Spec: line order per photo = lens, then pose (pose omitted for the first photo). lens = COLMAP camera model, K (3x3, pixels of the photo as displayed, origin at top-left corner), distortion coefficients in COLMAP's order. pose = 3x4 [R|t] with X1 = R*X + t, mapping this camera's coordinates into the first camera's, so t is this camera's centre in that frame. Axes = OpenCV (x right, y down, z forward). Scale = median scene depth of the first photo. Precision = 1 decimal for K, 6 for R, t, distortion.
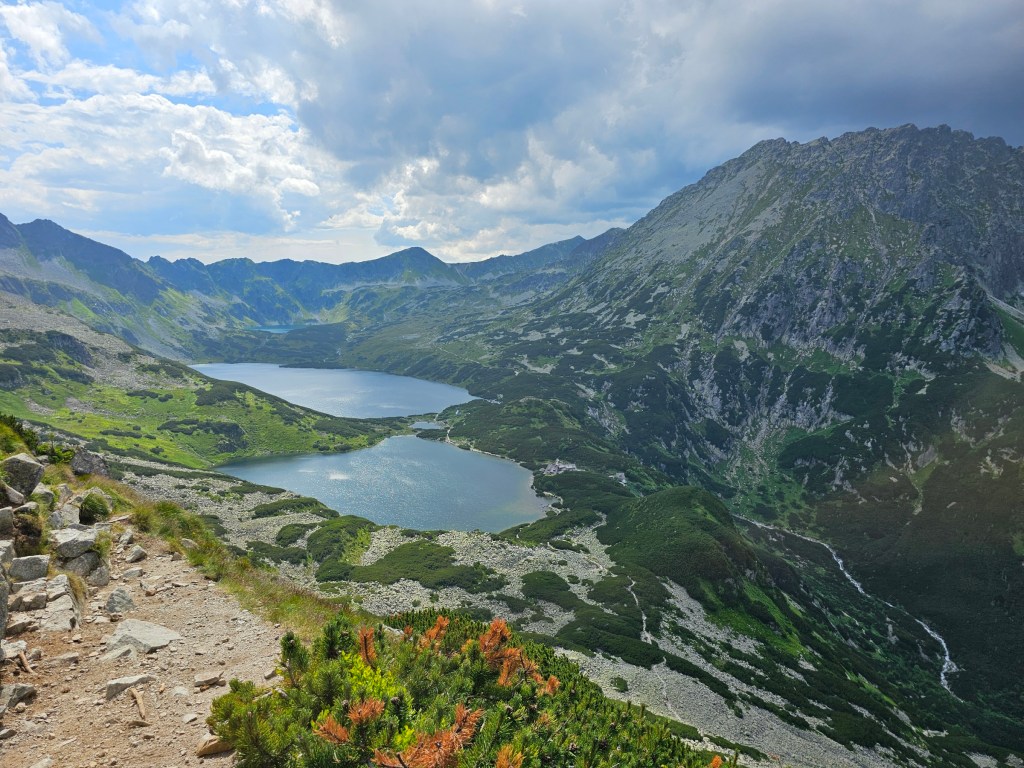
lens RADIAL K [[699.7, 0, 517.5], [0, 699.7, 384.5], [0, 0, 1]] dist [0.056934, -0.051572]
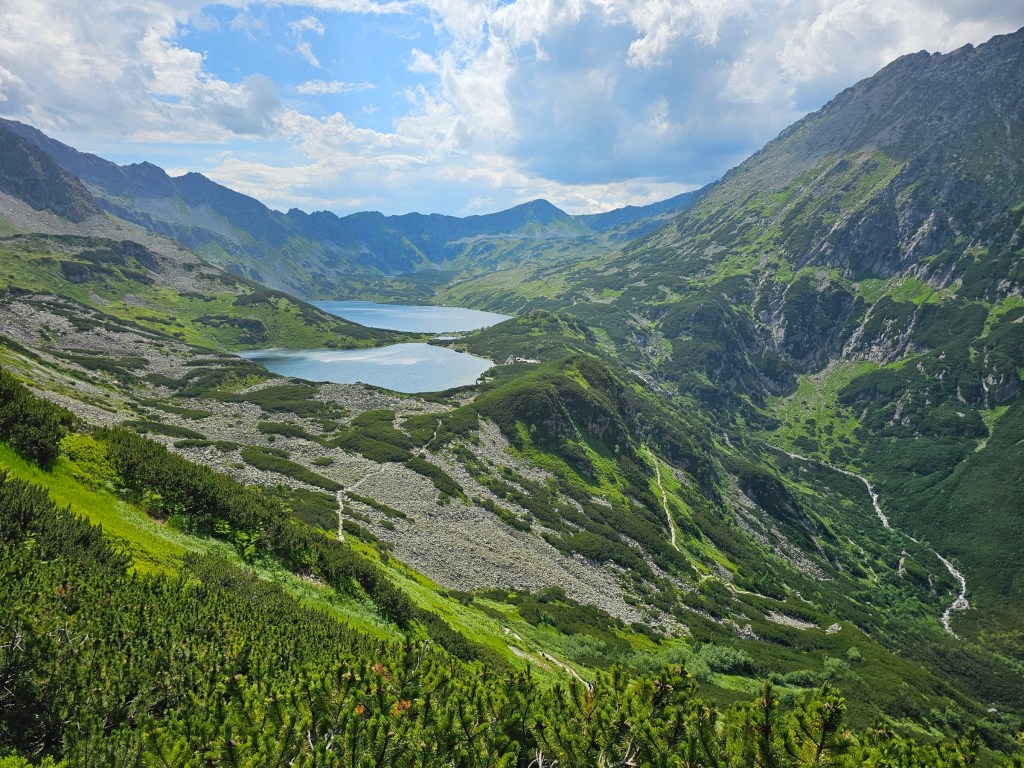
lens RADIAL K [[699.7, 0, 503.5], [0, 699.7, 389.4], [0, 0, 1]] dist [0.056934, -0.051572]
pose [[0.971374, 0.041728, -0.233862, 0.145197], [-0.029128, 0.997945, 0.057075, 0.054777], [0.235763, -0.048629, 0.970593, 0.008535]]
